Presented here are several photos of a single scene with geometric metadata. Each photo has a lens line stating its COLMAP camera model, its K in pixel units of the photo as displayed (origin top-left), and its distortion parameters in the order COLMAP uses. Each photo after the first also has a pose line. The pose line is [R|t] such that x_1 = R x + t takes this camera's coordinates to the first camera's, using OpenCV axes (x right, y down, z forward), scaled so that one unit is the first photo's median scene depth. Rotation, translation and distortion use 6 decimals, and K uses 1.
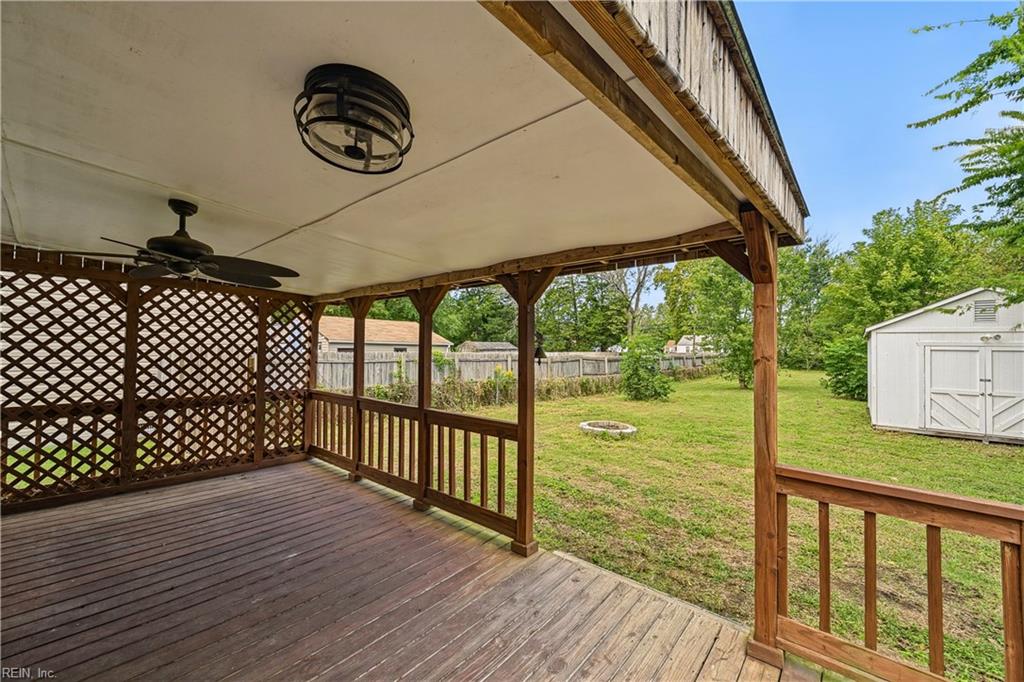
lens RADIAL K [[411.6, 0, 510.2], [0, 411.6, 346.7], [0, 0, 1]] dist [0.000469, 0.000260]
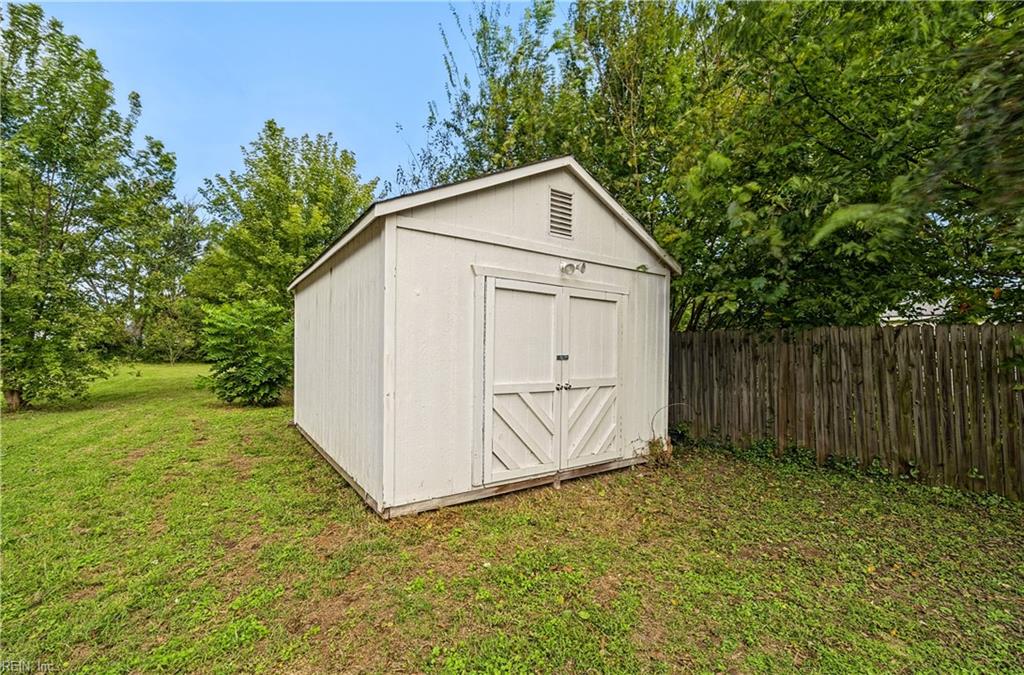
lens RADIAL K [[411.6, 0, 506.2], [0, 411.6, 345.0], [0, 0, 1]] dist [0.000469, 0.000260]
pose [[0.259471, -0.003641, 0.965744, 0.379141], [-0.007605, 0.999954, 0.005813, 0.036249], [-0.965721, -0.008853, 0.259431, 0.526001]]
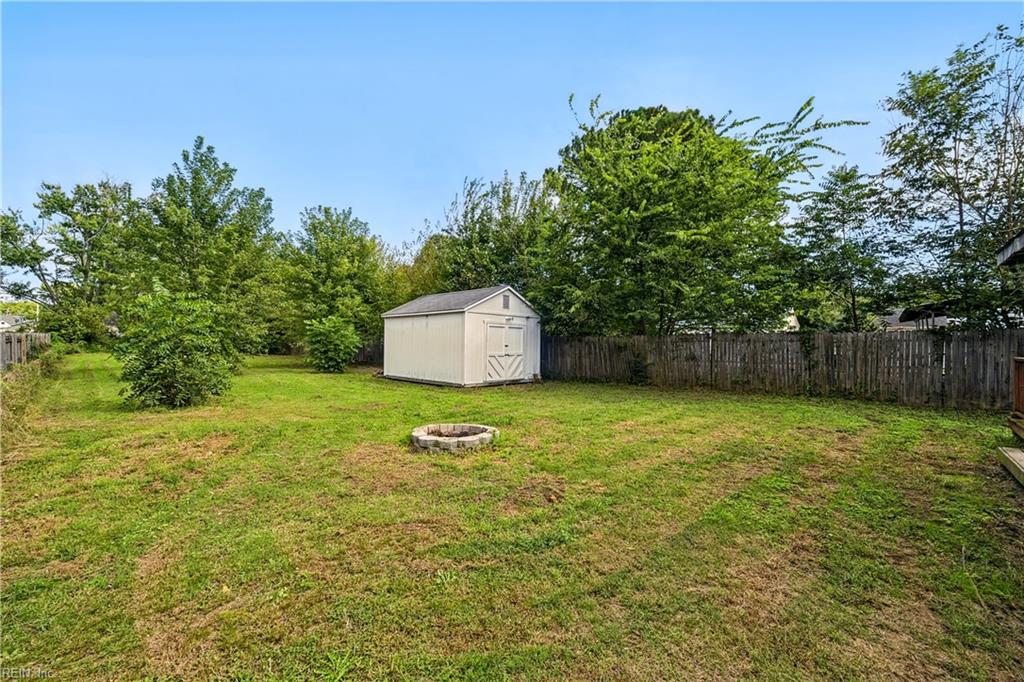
lens RADIAL K [[411.6, 0, 509.4], [0, 411.6, 343.3], [0, 0, 1]] dist [0.000469, 0.000260]
pose [[0.042215, -0.010346, 0.999055, -0.234779], [-0.007942, 0.999911, 0.010691, 0.030581], [-0.999077, -0.008385, 0.042129, 0.517019]]
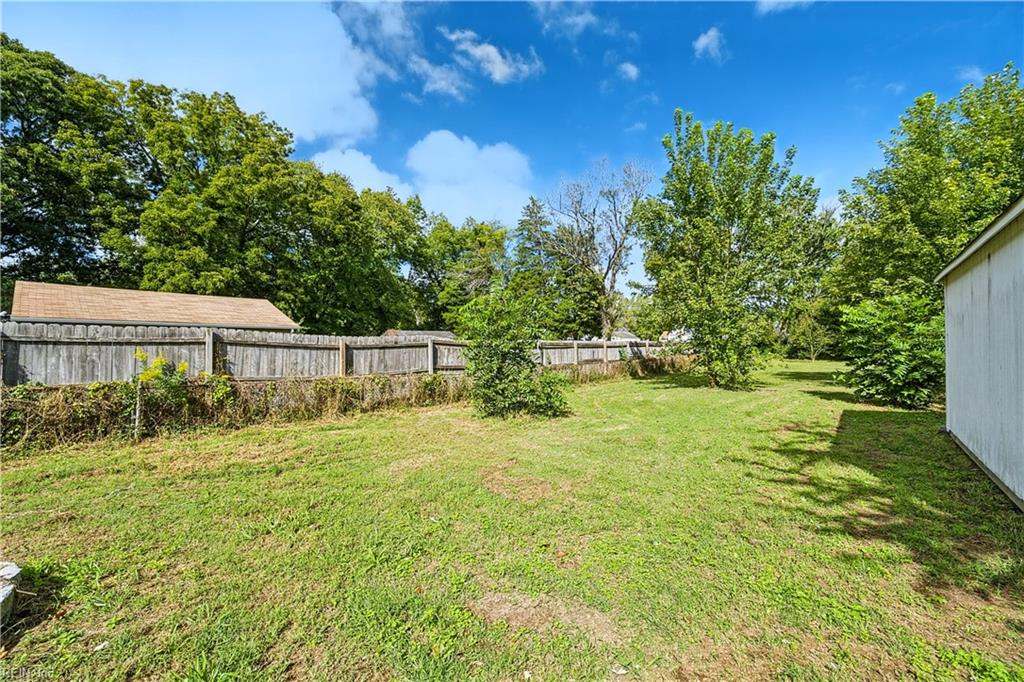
lens RADIAL K [[411.6, 0, 505.2], [0, 411.6, 340.8], [0, 0, 1]] dist [0.000469, 0.000260]
pose [[0.999786, -0.015500, -0.013687, 0.321807], [0.015478, 0.999879, -0.001695, 0.032548], [0.013712, 0.001483, 0.999905, 0.447052]]
